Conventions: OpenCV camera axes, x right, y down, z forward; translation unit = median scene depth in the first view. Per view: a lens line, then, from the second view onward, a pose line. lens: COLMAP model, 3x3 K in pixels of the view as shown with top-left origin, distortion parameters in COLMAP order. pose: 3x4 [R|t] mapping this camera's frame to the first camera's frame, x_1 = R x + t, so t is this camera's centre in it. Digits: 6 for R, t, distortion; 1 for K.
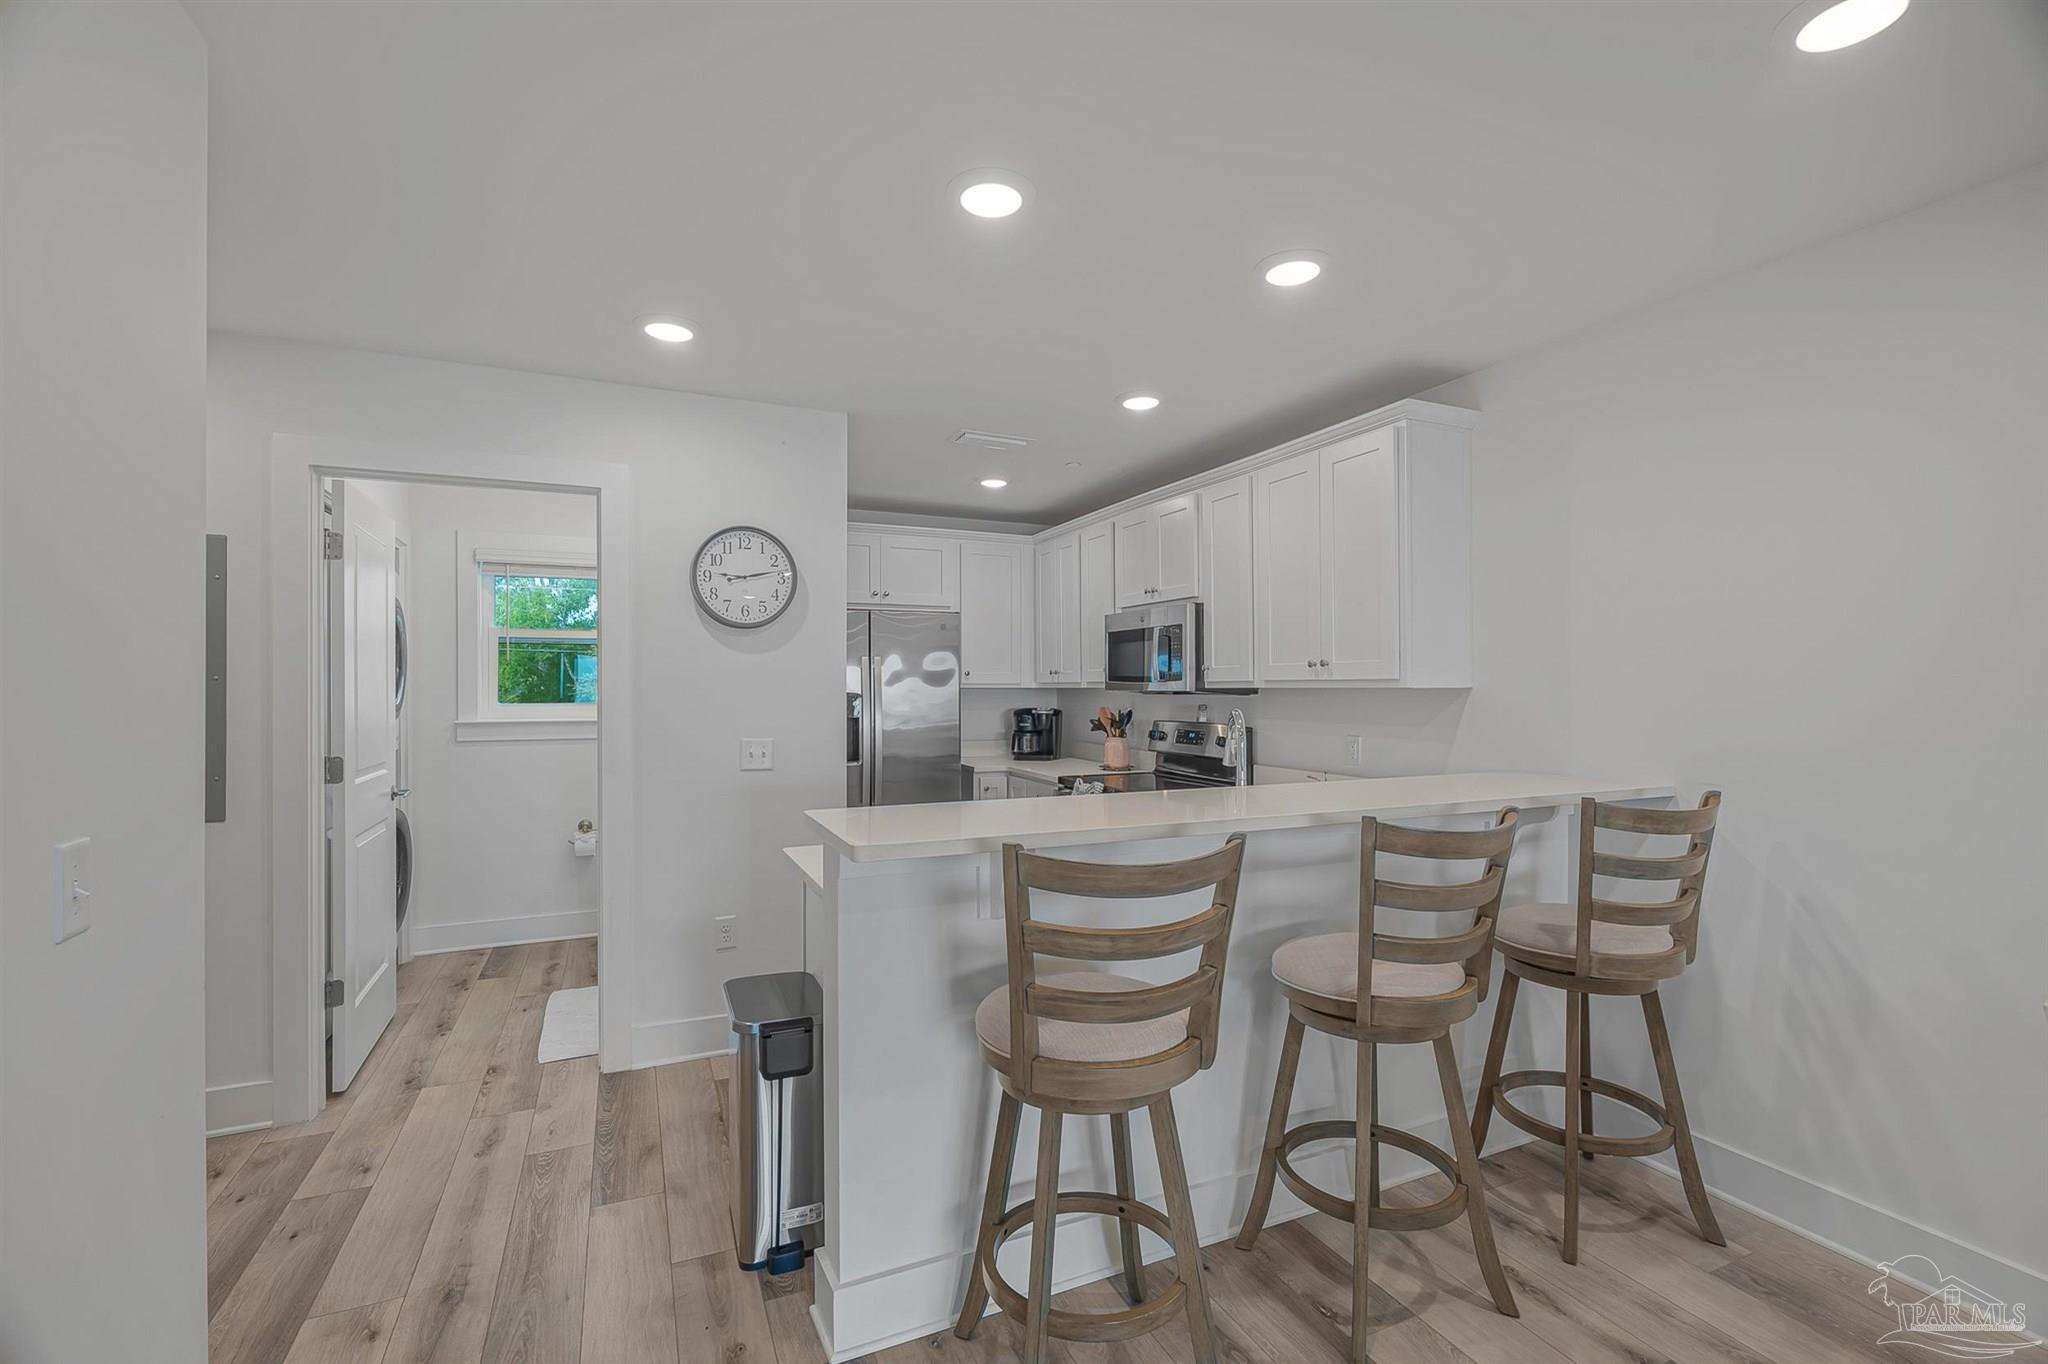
lens RADIAL K [[884.5, 0, 1025.0], [0, 884.5, 709.5], [0, 0, 1]] dist [-0.001484, -0.000013]
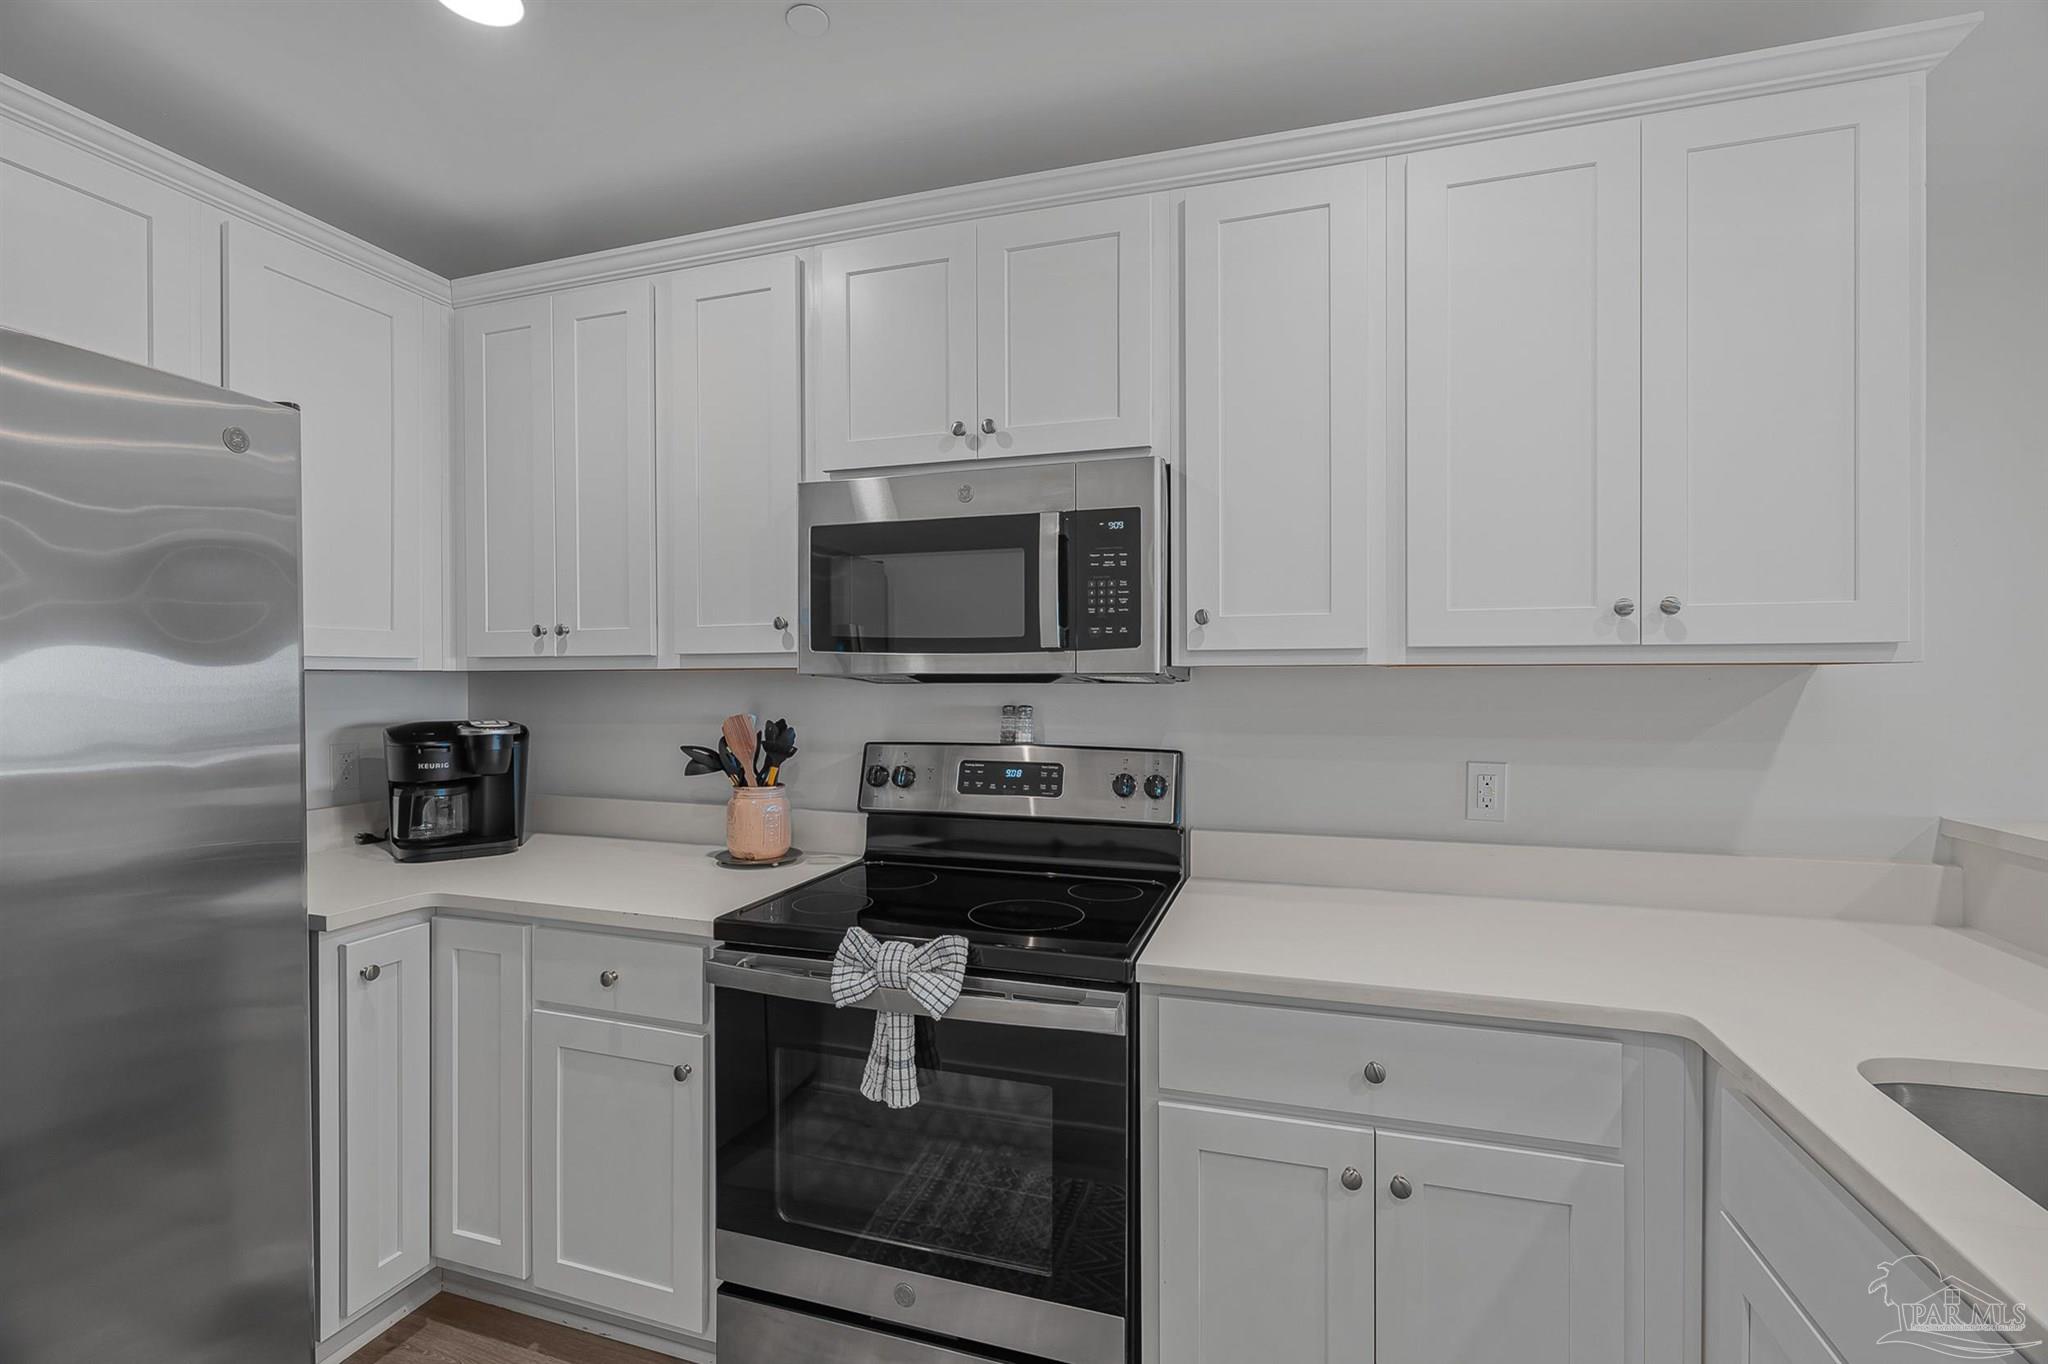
lens RADIAL K [[920.6, 0, 1031.8], [0, 920.6, 685.6], [0, 0, 1]] dist [-0.000870, 0.000326]
pose [[0.671462, -0.012661, 0.740931, -0.154596], [0.022484, 0.999742, -0.003292, -0.013837], [-0.740698, 0.018869, 0.671574, 0.686404]]
